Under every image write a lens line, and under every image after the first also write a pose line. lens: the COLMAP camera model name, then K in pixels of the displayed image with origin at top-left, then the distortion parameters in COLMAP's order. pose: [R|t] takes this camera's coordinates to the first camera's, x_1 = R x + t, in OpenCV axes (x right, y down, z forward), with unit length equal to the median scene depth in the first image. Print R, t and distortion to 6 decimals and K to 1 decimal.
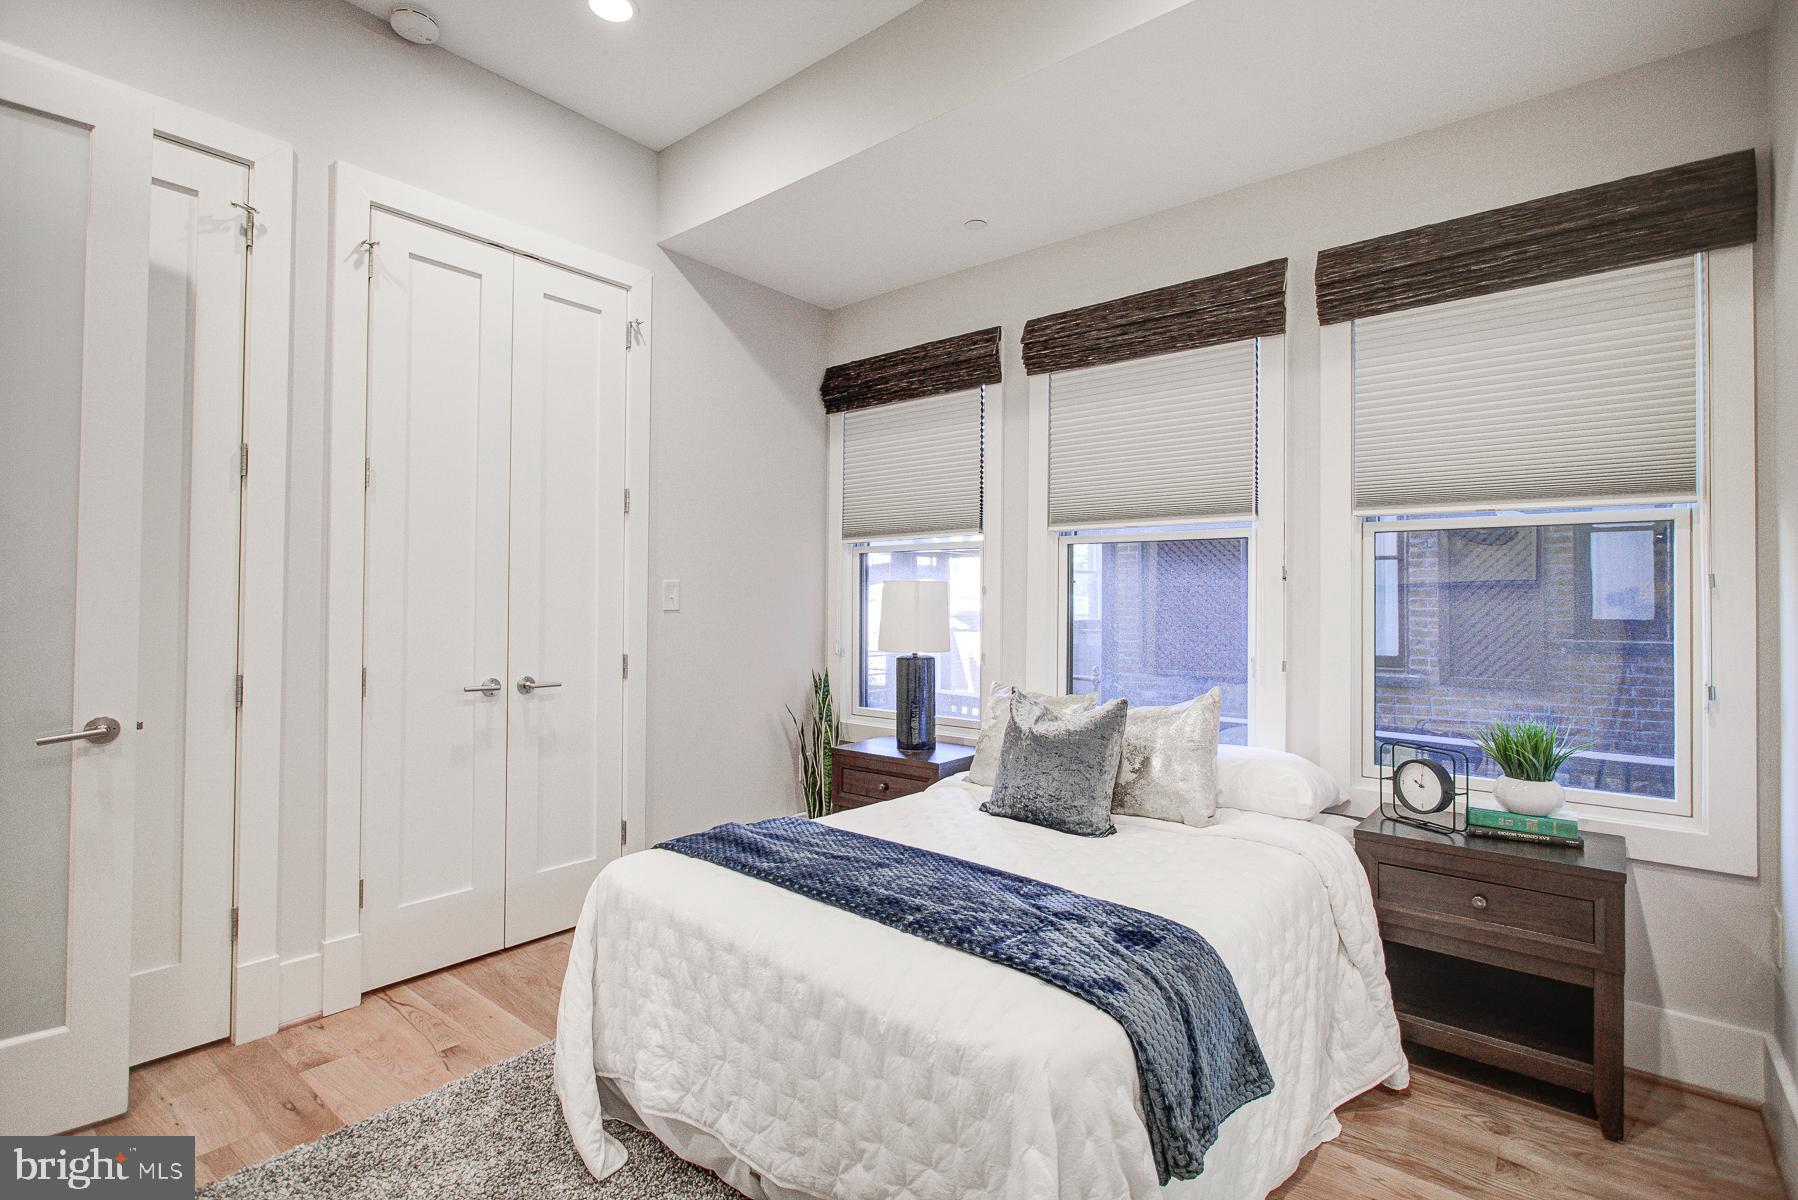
lens RADIAL K [[855.6, 0, 894.8], [0, 855.6, 594.5], [0, 0, 1]] dist [-0.030700, 0.016318]
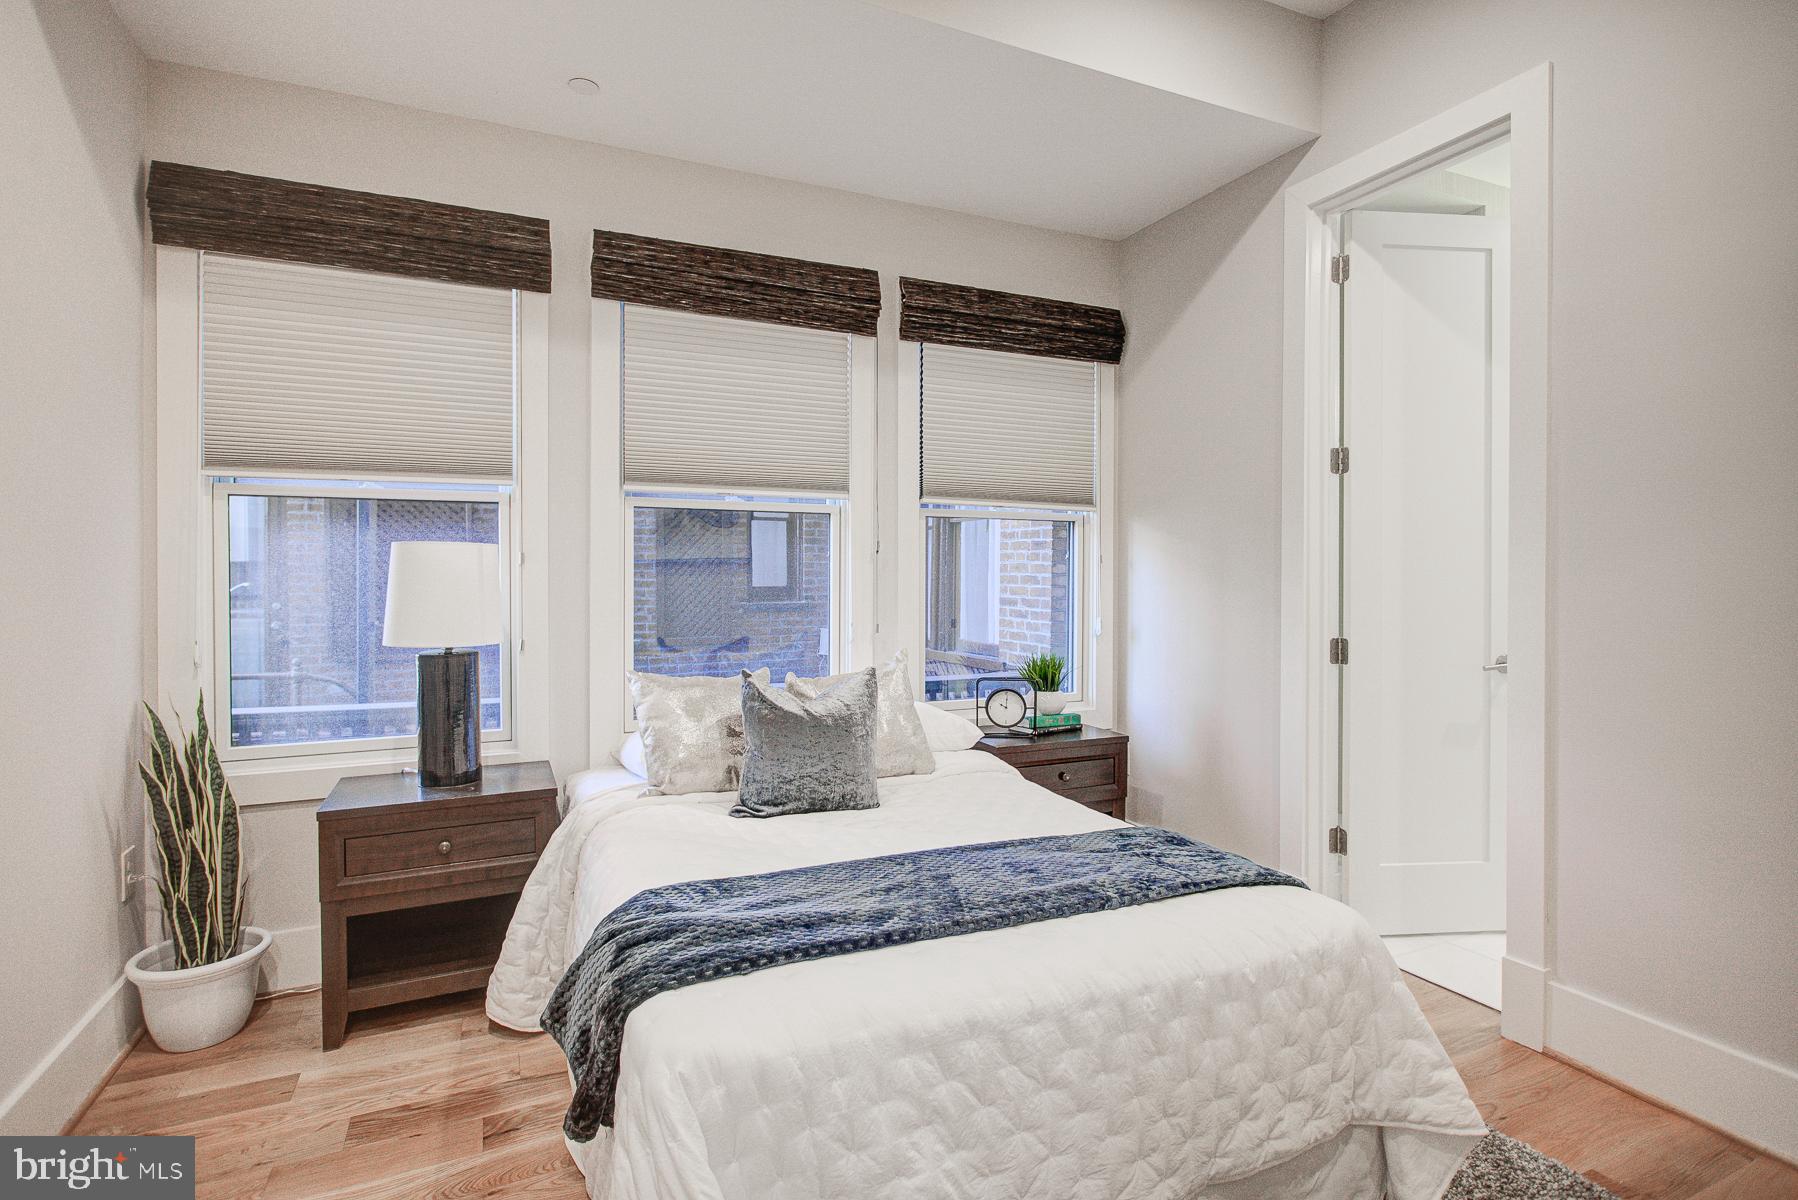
lens RADIAL K [[853.6, 0, 897.2], [0, 853.6, 589.8], [0, 0, 1]] dist [-0.009811, 0.004513]
pose [[0.436880, -0.022665, 0.899234, -0.566029], [-0.006959, 0.999567, 0.028575, -0.000681], [-0.899493, -0.018741, 0.436534, 0.462846]]
